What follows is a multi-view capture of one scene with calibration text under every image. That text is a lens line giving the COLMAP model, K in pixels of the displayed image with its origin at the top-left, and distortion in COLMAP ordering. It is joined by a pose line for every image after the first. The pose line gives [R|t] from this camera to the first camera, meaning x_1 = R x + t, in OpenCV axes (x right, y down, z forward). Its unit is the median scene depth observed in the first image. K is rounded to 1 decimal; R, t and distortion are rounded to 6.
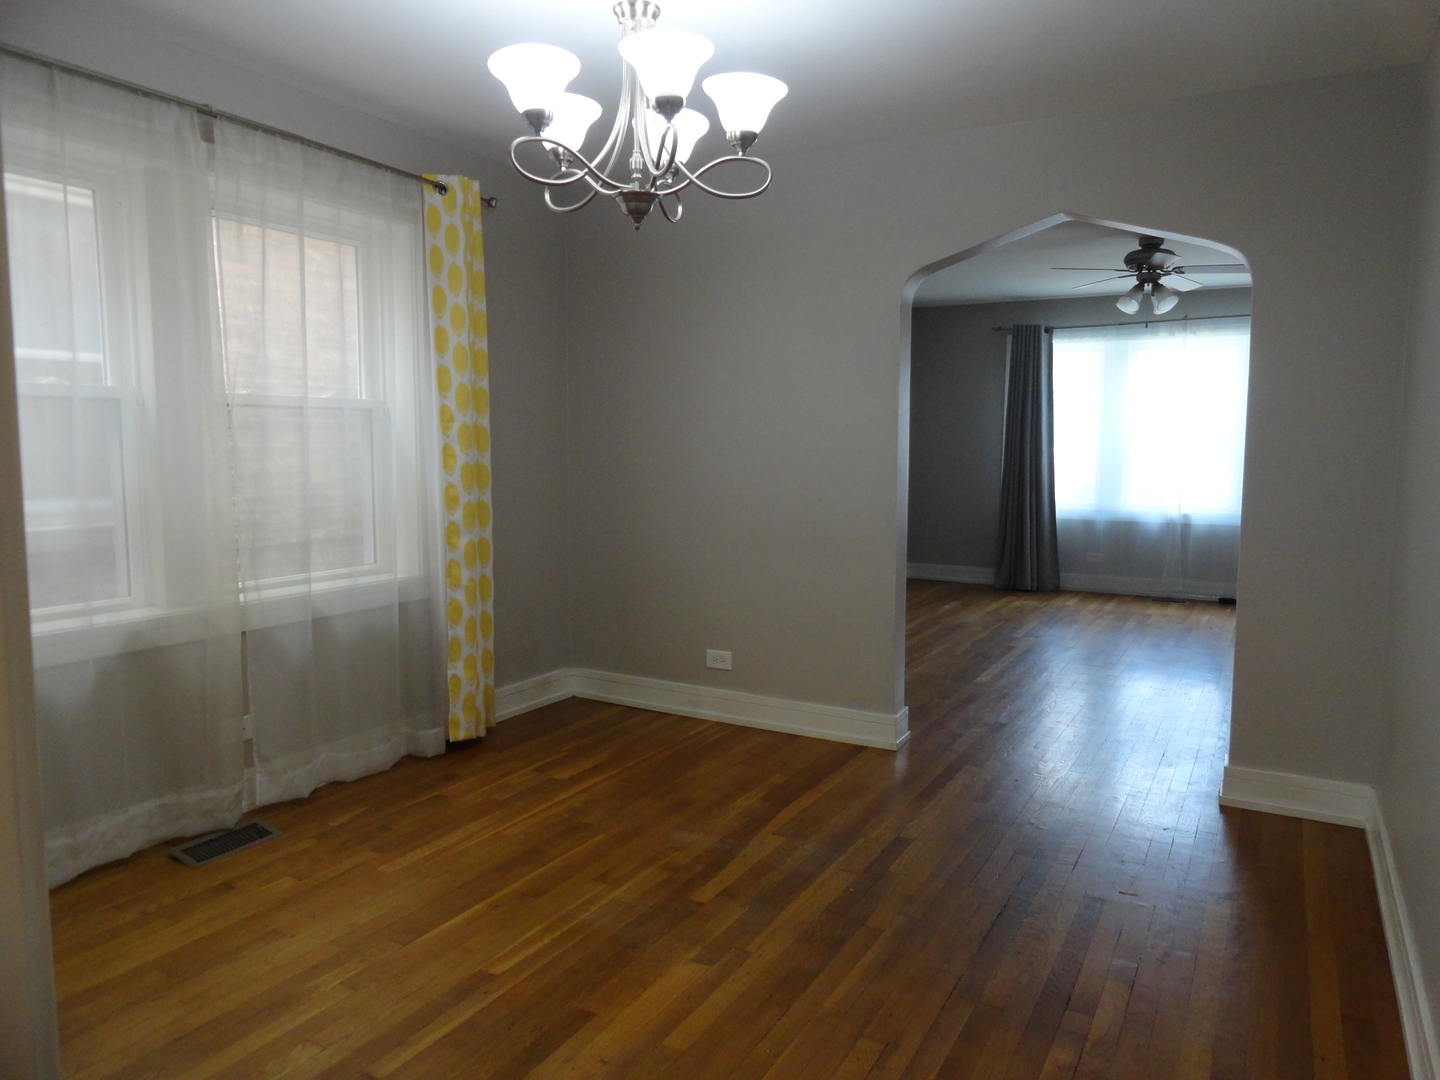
lens RADIAL K [[992.6, 0, 720.0], [0, 992.6, 540.0], [0, 0, 1]] dist [0.038963, 0.000730]
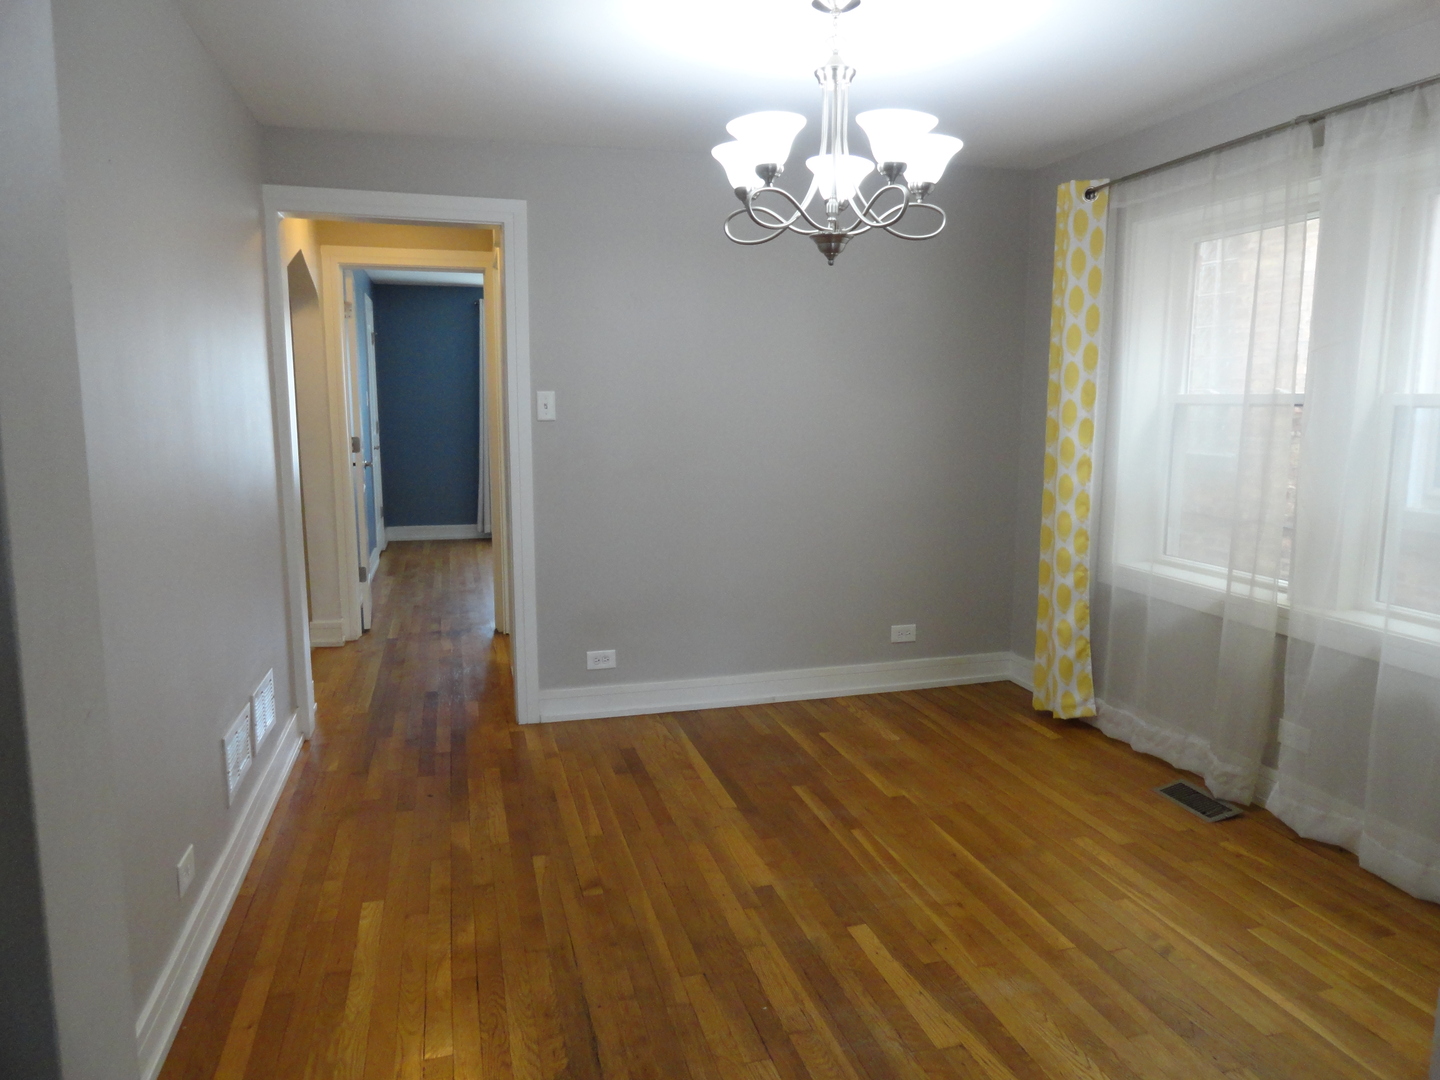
lens RADIAL K [[989.5, 0, 723.1], [0, 989.5, 522.9], [0, 0, 1]] dist [0.002212, 0.002053]
pose [[-0.703308, 0.080434, -0.706321, 0.670750], [-0.078778, 0.978640, 0.189887, -0.179222], [0.706507, 0.189192, -0.681949, 1.405249]]
